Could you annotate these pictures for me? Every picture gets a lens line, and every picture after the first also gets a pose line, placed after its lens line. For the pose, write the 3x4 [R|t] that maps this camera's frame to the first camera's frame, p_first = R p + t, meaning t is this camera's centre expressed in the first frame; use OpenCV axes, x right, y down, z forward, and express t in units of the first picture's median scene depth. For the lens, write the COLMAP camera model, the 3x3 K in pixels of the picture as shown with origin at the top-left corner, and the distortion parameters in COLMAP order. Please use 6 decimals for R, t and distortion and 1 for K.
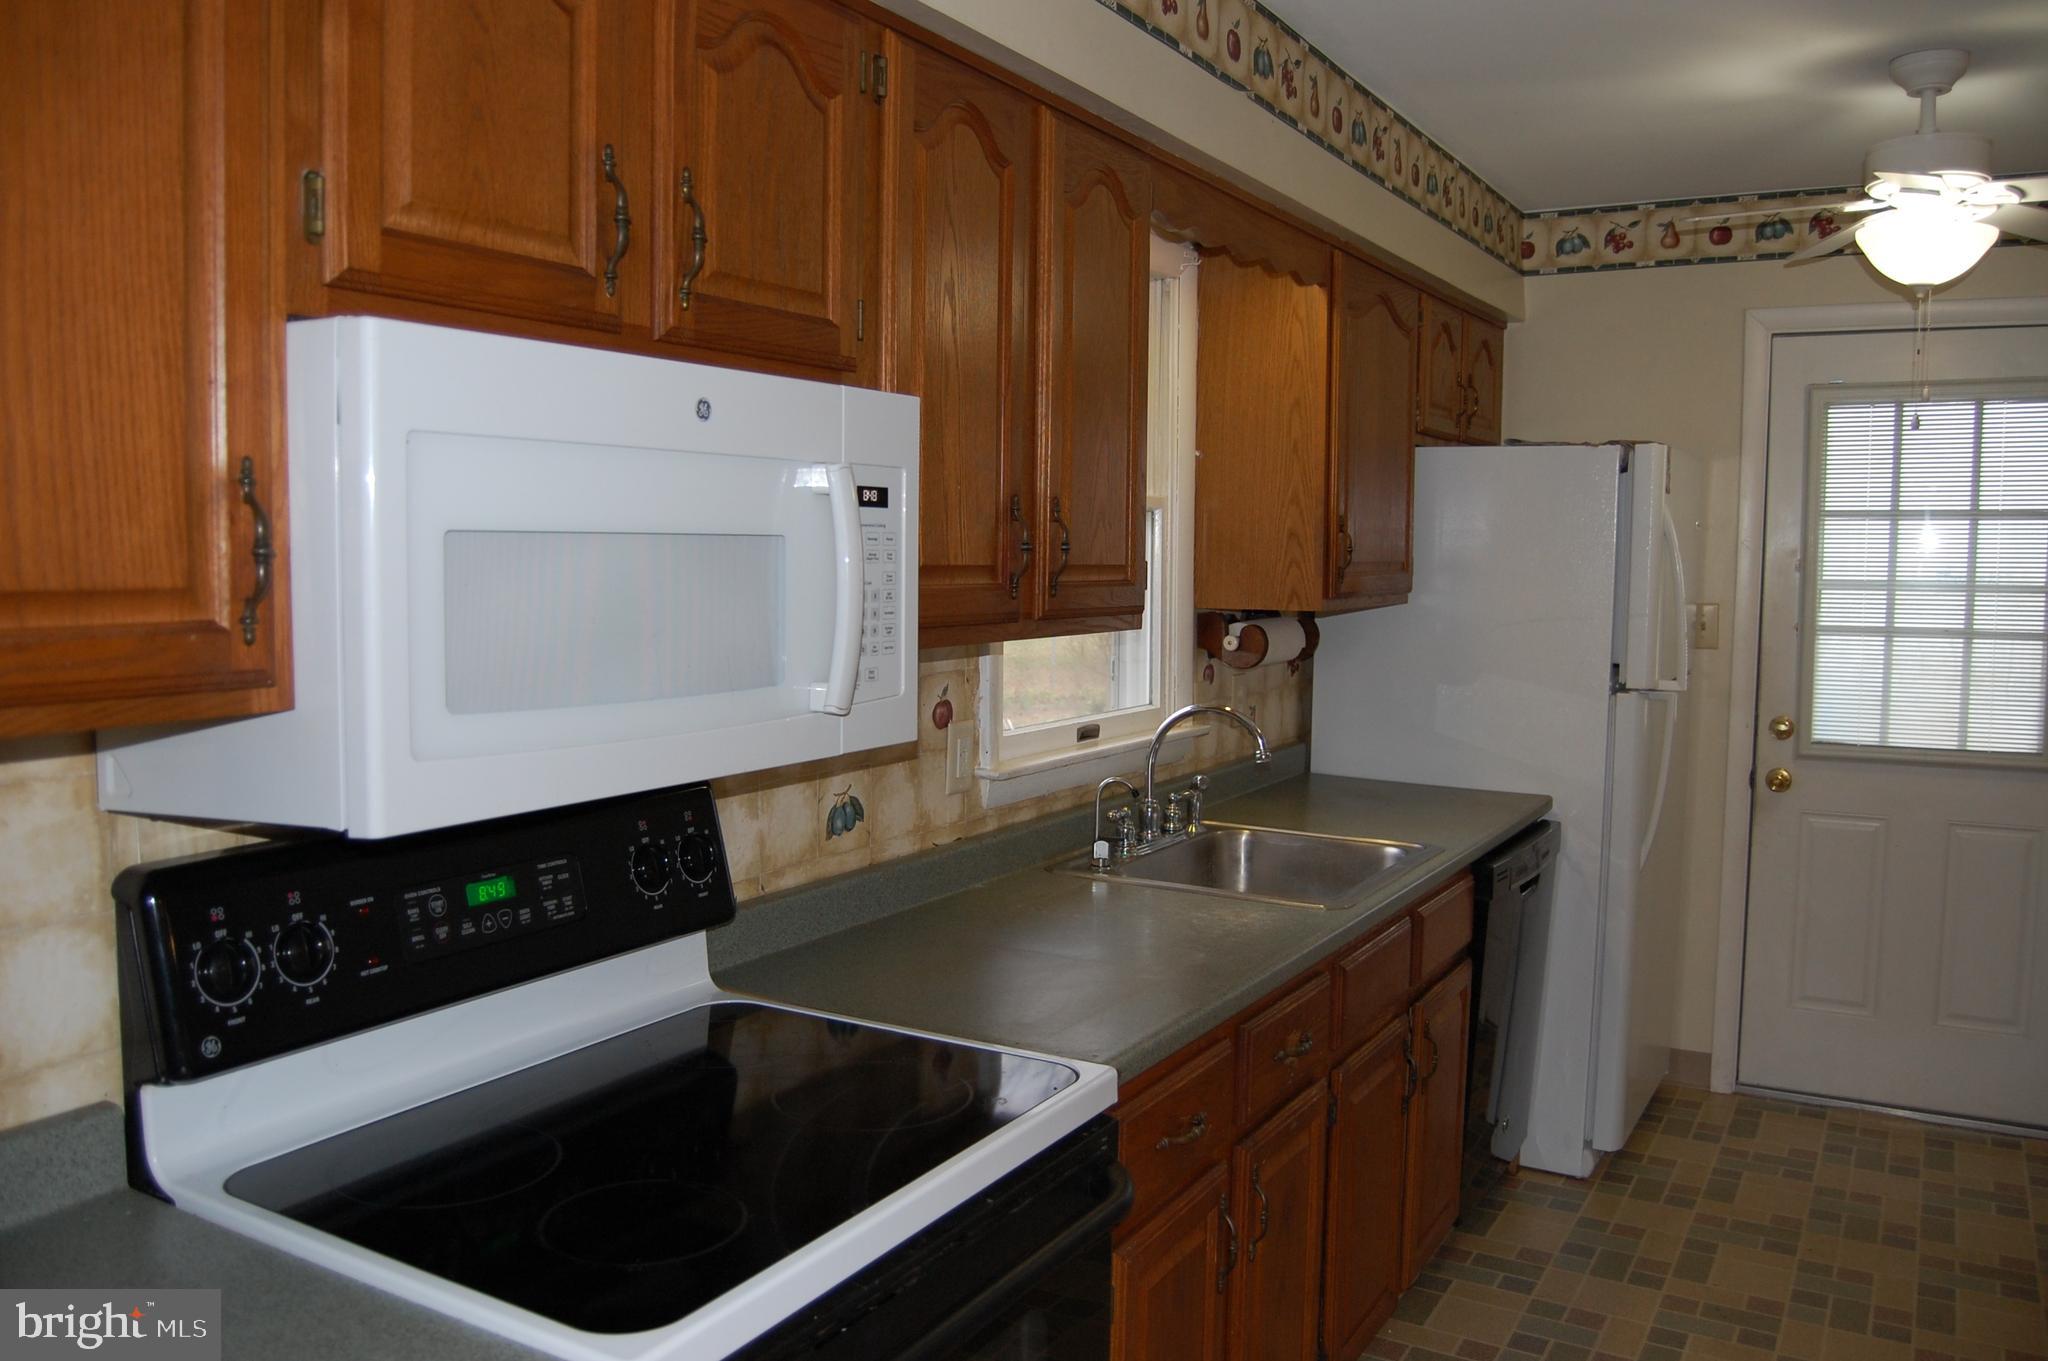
lens RADIAL K [[1608.9, 0, 1020.7], [0, 1608.9, 687.1], [0, 0, 1]] dist [-0.088458, 0.030462]
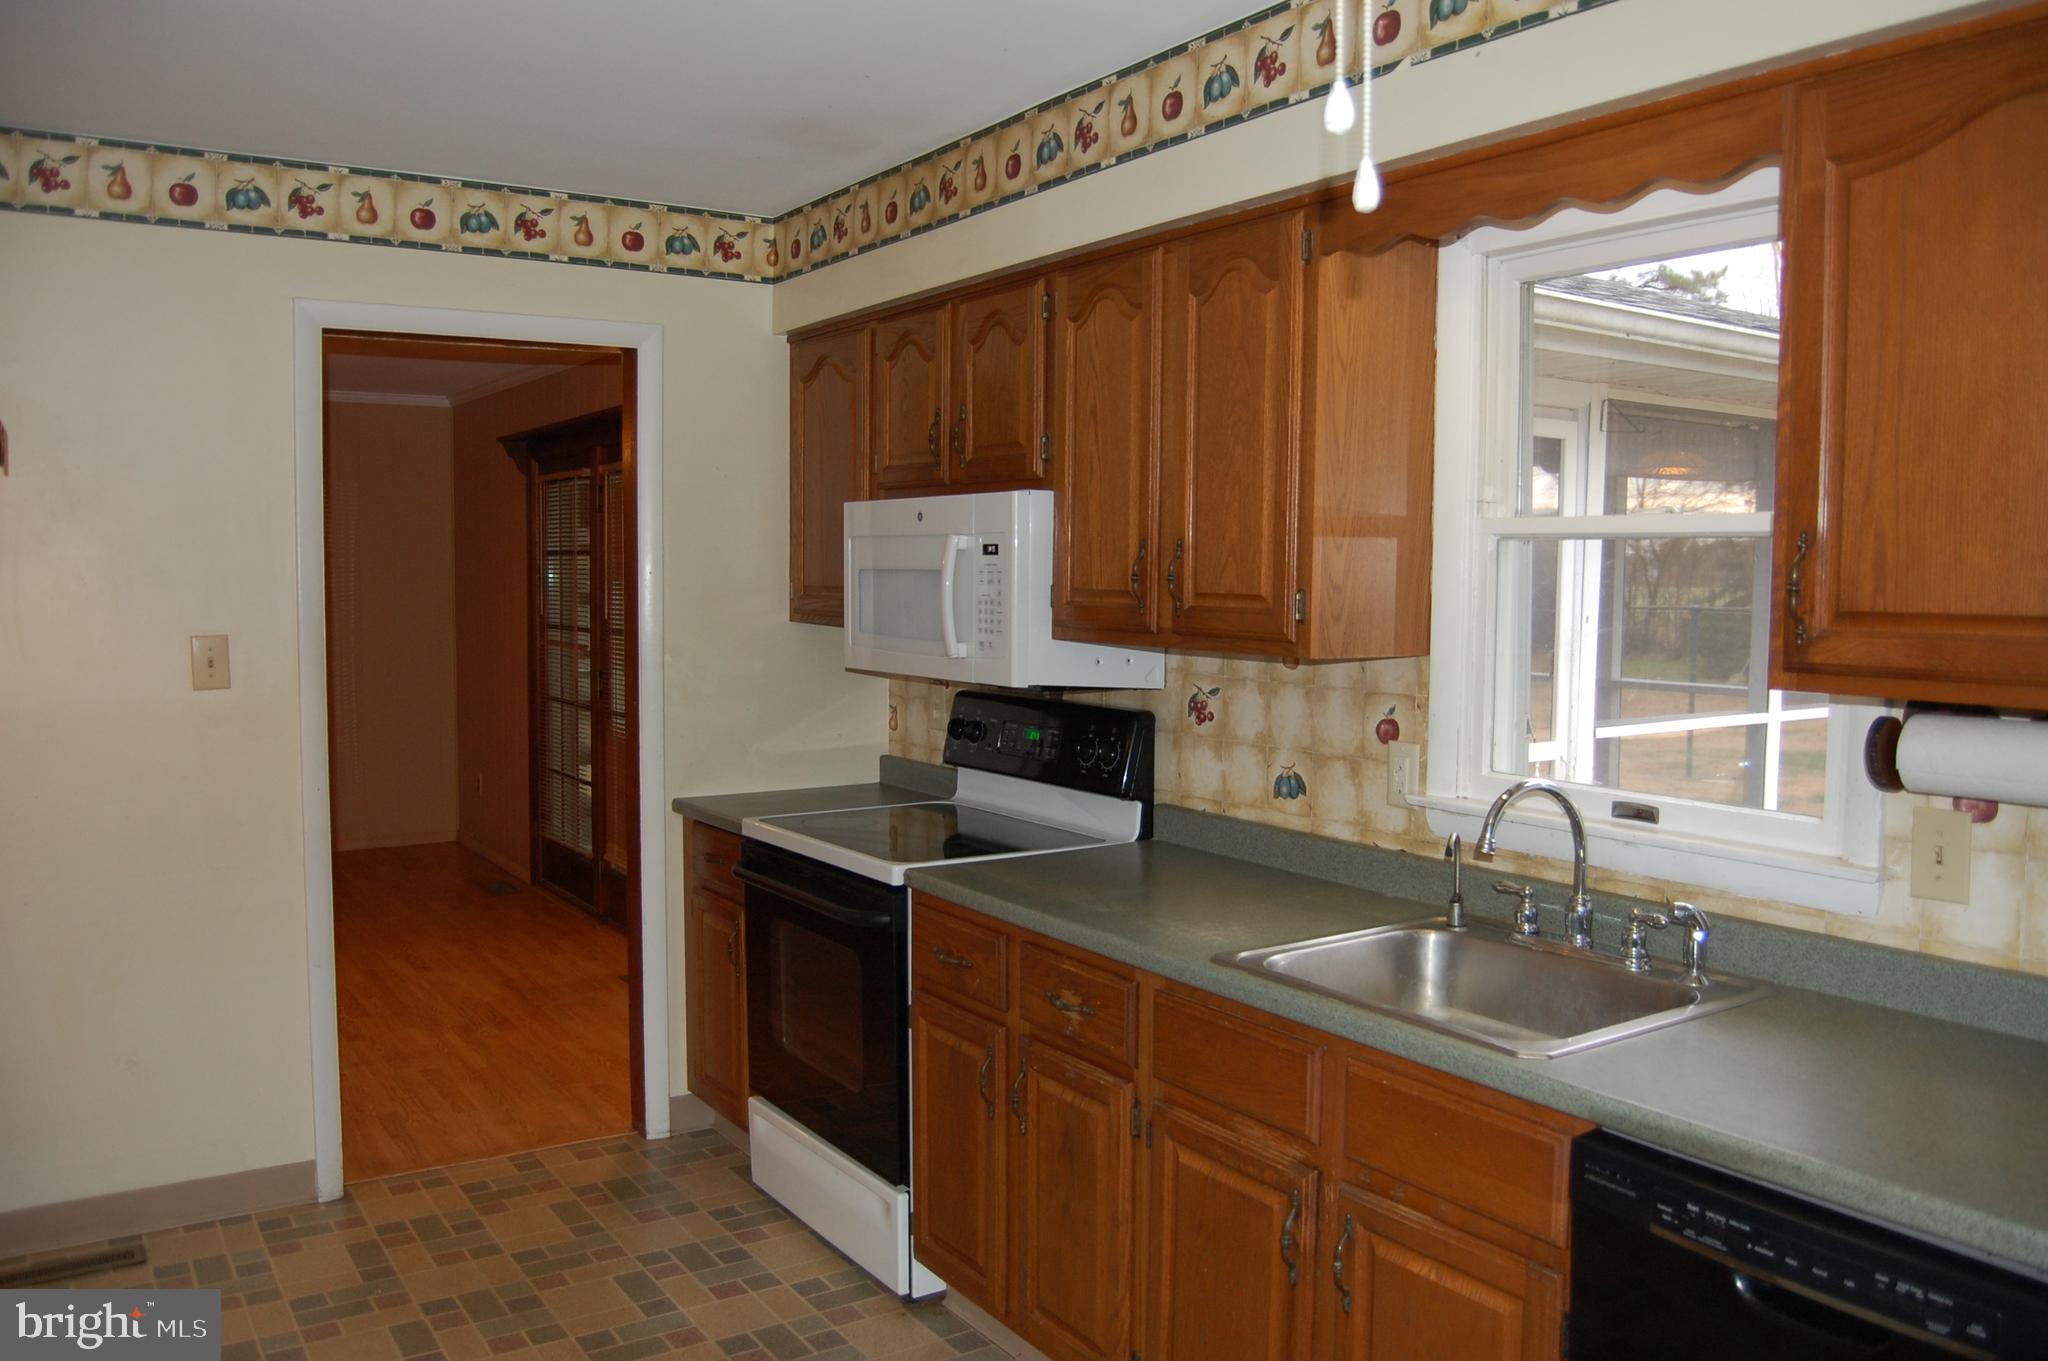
lens RADIAL K [[1608.9, 0, 1015.0], [0, 1608.9, 684.1], [0, 0, 1]] dist [-0.088458, 0.030462]
pose [[-0.442034, 0.054844, -0.895320, 1.059563], [-0.089767, 0.990414, 0.104988, -0.108905], [0.892496, 0.126779, -0.432873, 1.245450]]
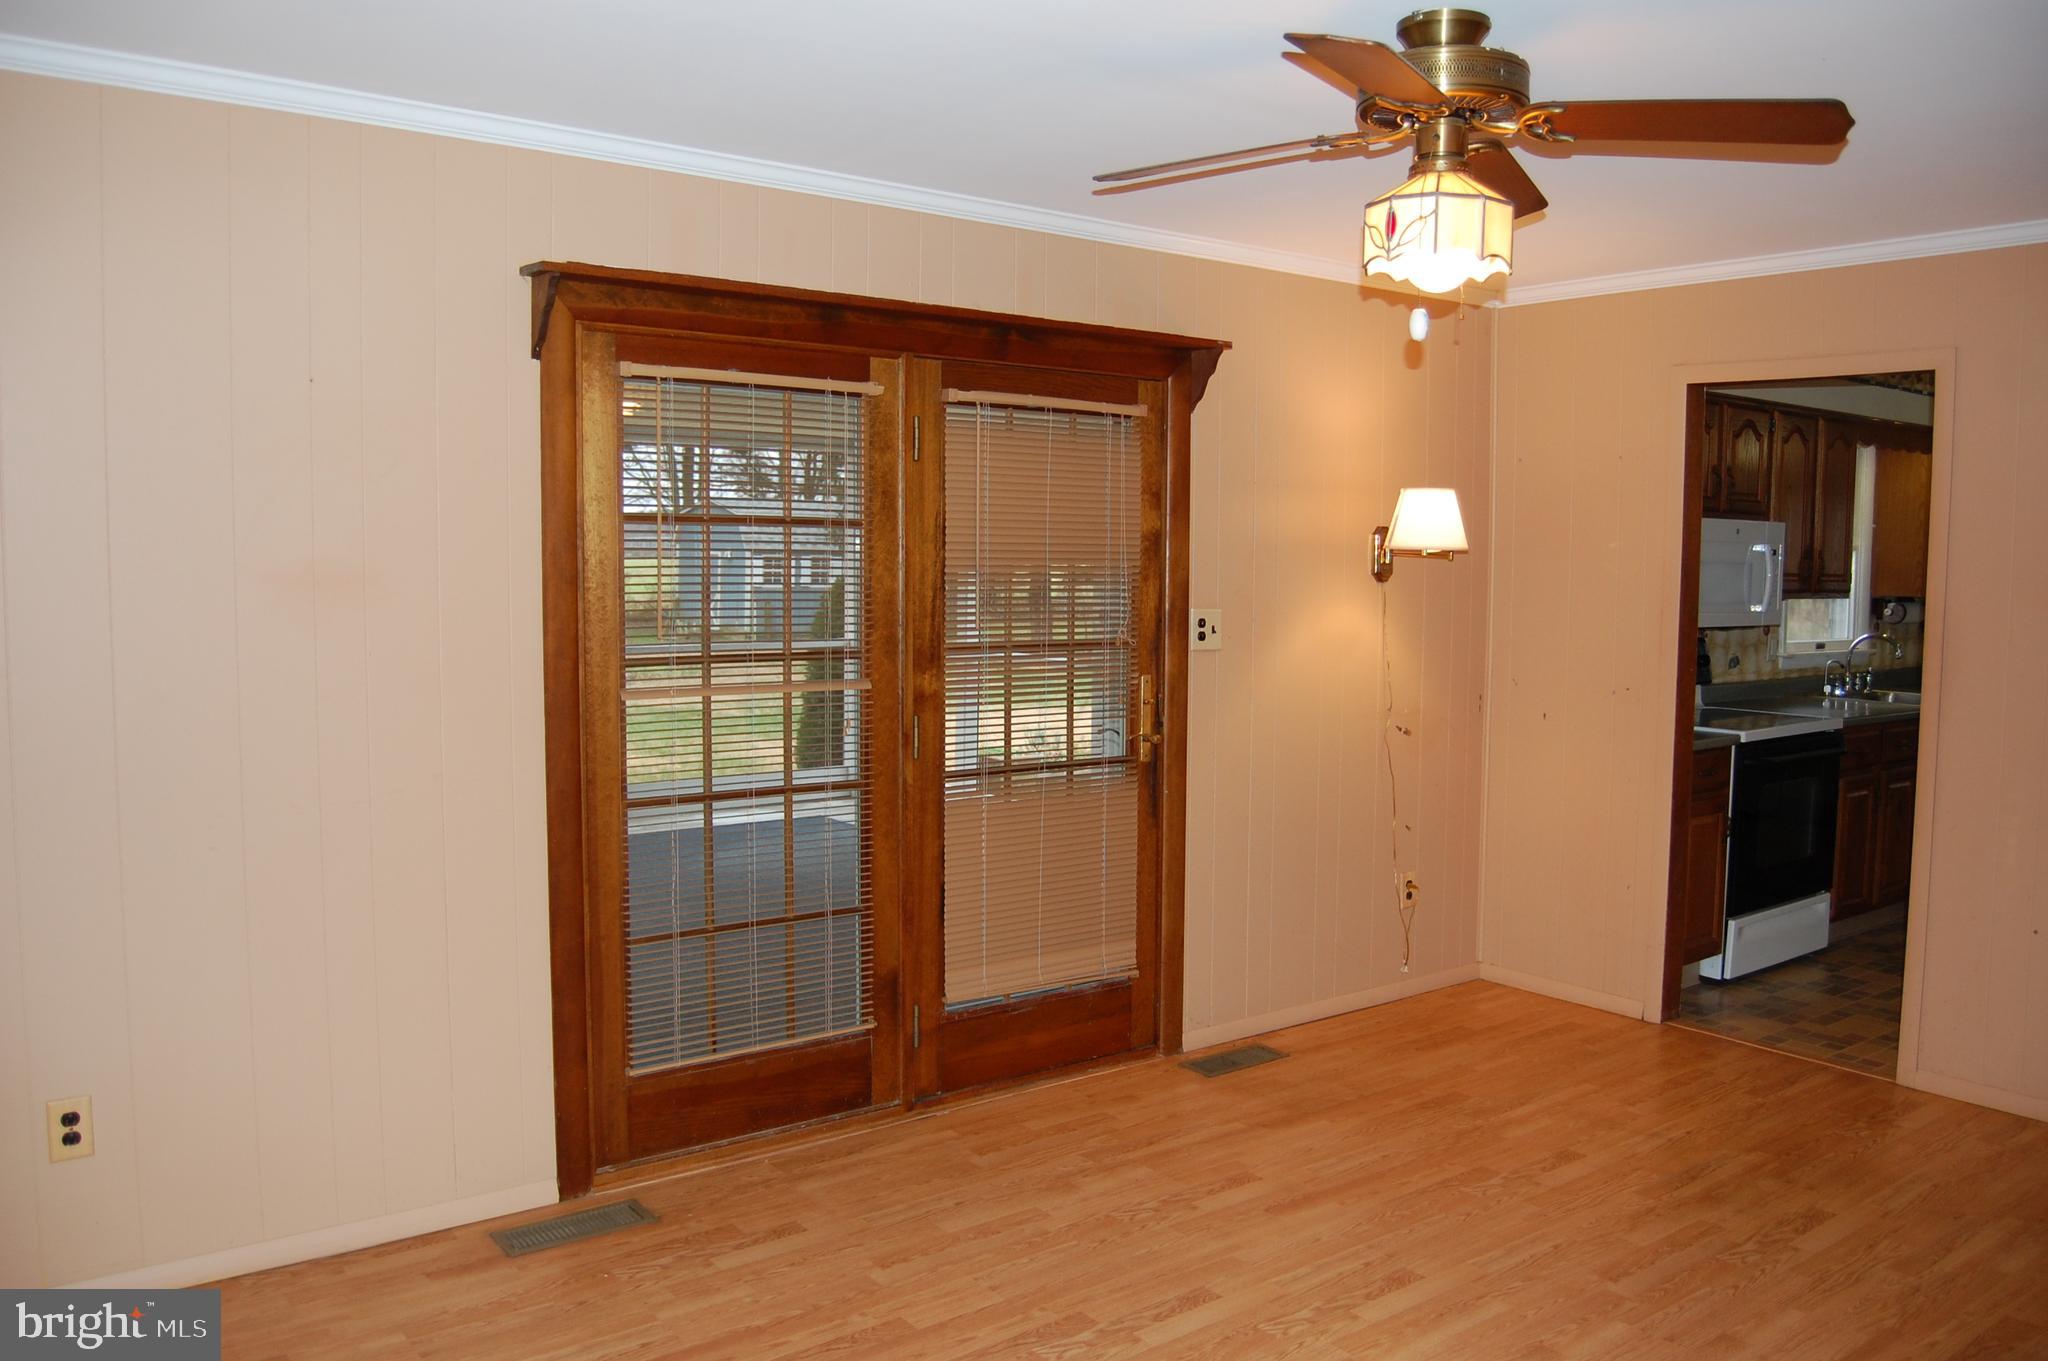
lens RADIAL K [[1608.9, 0, 1029.4], [0, 1608.9, 689.1], [0, 0, 1]] dist [-0.088458, 0.030462]
pose [[0.928741, 0.033551, -0.369207, -0.212415], [-0.036246, 0.999343, -0.000363, 0.158992], [0.368953, 0.013719, 0.929347, -1.860168]]
